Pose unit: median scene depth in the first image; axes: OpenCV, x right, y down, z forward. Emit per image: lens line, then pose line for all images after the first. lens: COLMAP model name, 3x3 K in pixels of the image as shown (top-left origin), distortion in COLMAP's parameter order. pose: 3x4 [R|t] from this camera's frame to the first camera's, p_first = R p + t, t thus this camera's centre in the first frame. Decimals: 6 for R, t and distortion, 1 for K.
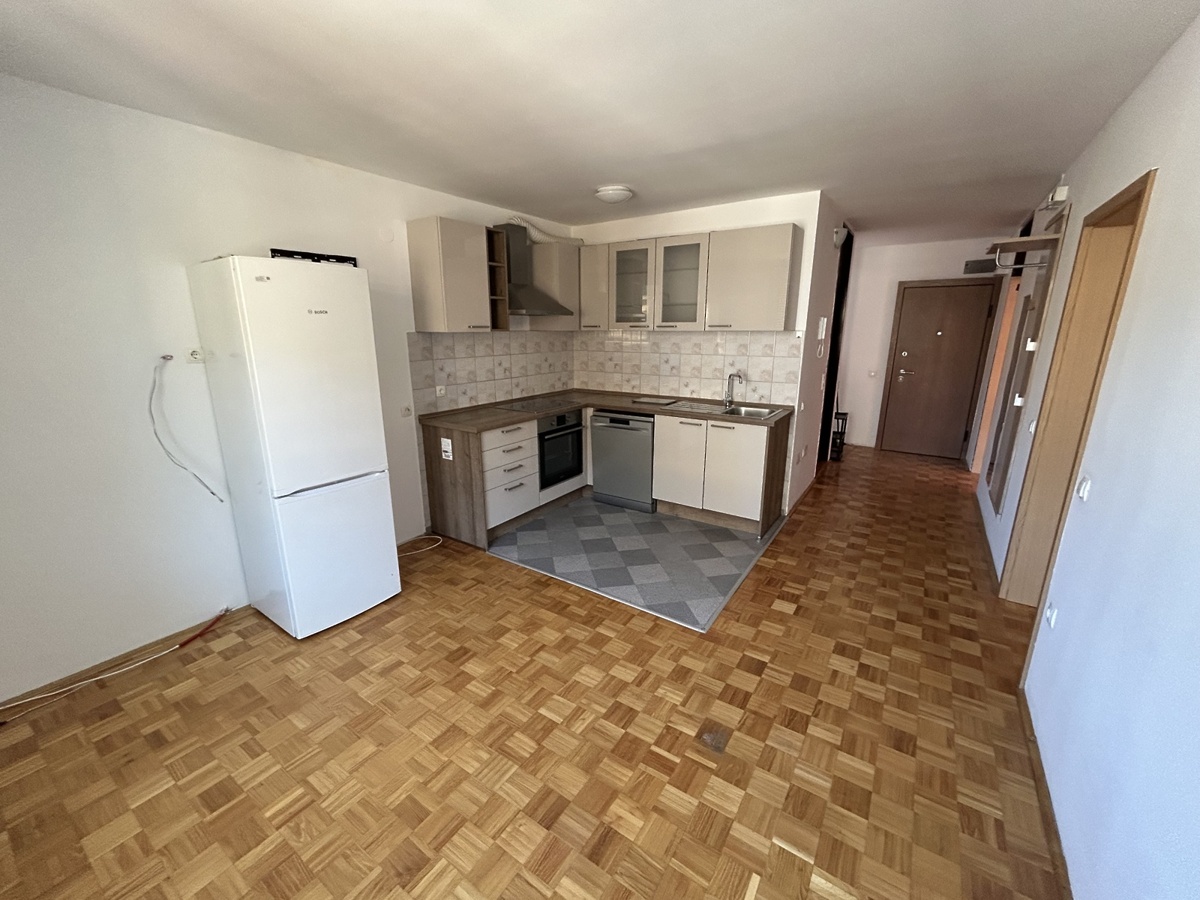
lens RADIAL K [[486.6, 0, 597.8], [0, 486.6, 449.5], [0, 0, 1]] dist [0.001246, -0.000848]
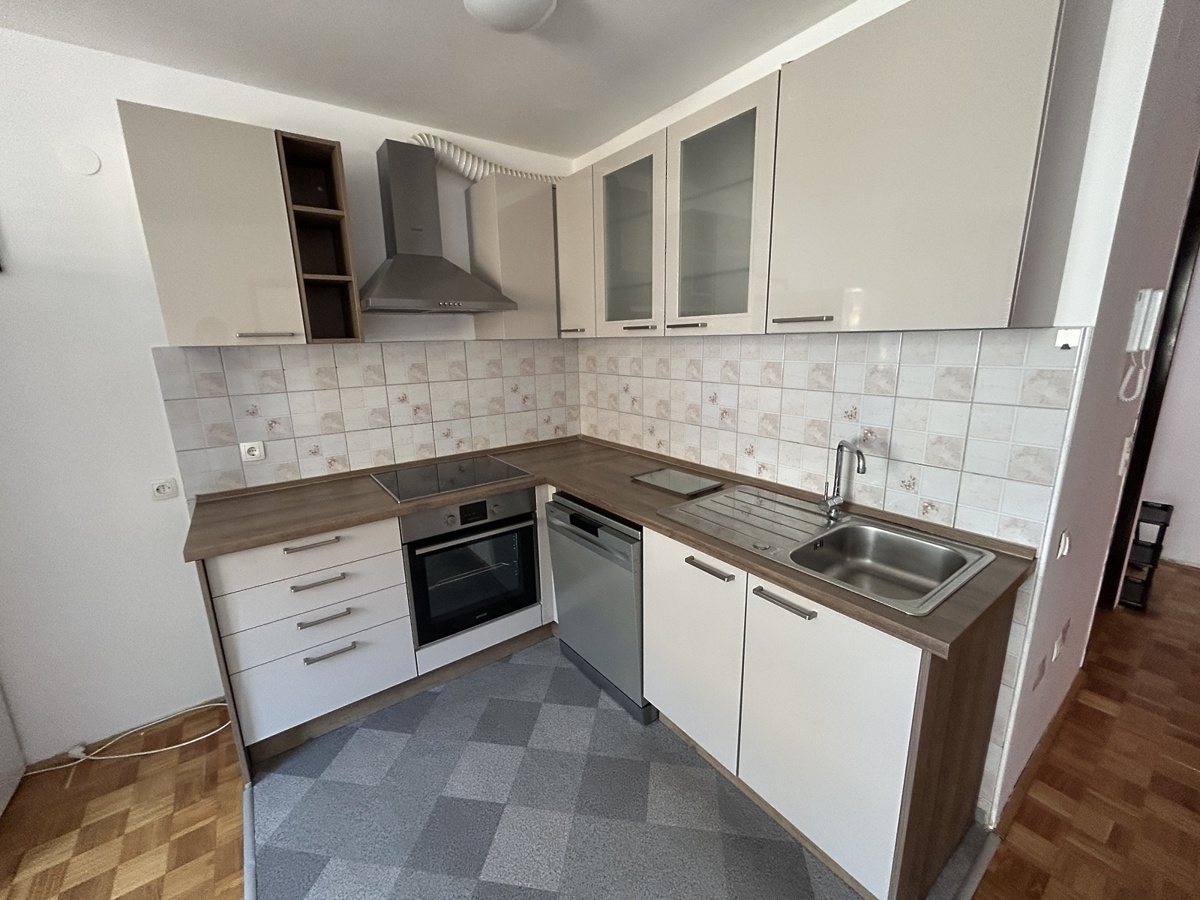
lens RADIAL K [[486.6, 0, 597.8], [0, 486.6, 449.5], [0, 0, 1]] dist [0.001246, -0.000848]
pose [[0.941401, 0.057950, -0.332273, 0.217649], [-0.063744, 0.997945, -0.006554, -0.132676], [0.331211, 0.027350, 0.943160, 0.558233]]
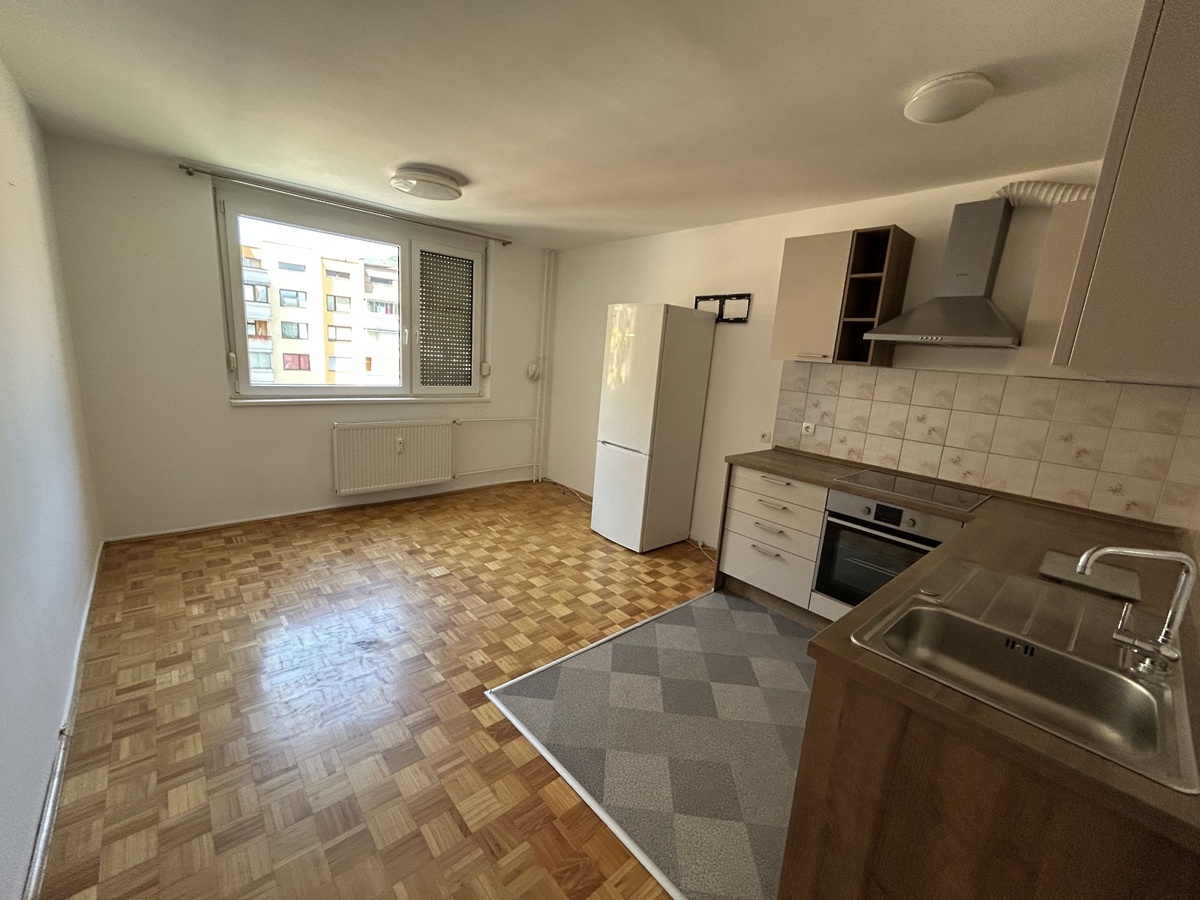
lens RADIAL K [[486.6, 0, 597.8], [0, 486.6, 449.5], [0, 0, 1]] dist [0.001246, -0.000848]
pose [[-0.246647, 0.177833, -0.952649, 0.572339], [-0.307487, 0.917865, 0.250950, -0.175403], [0.919031, 0.354823, -0.171707, 0.750835]]
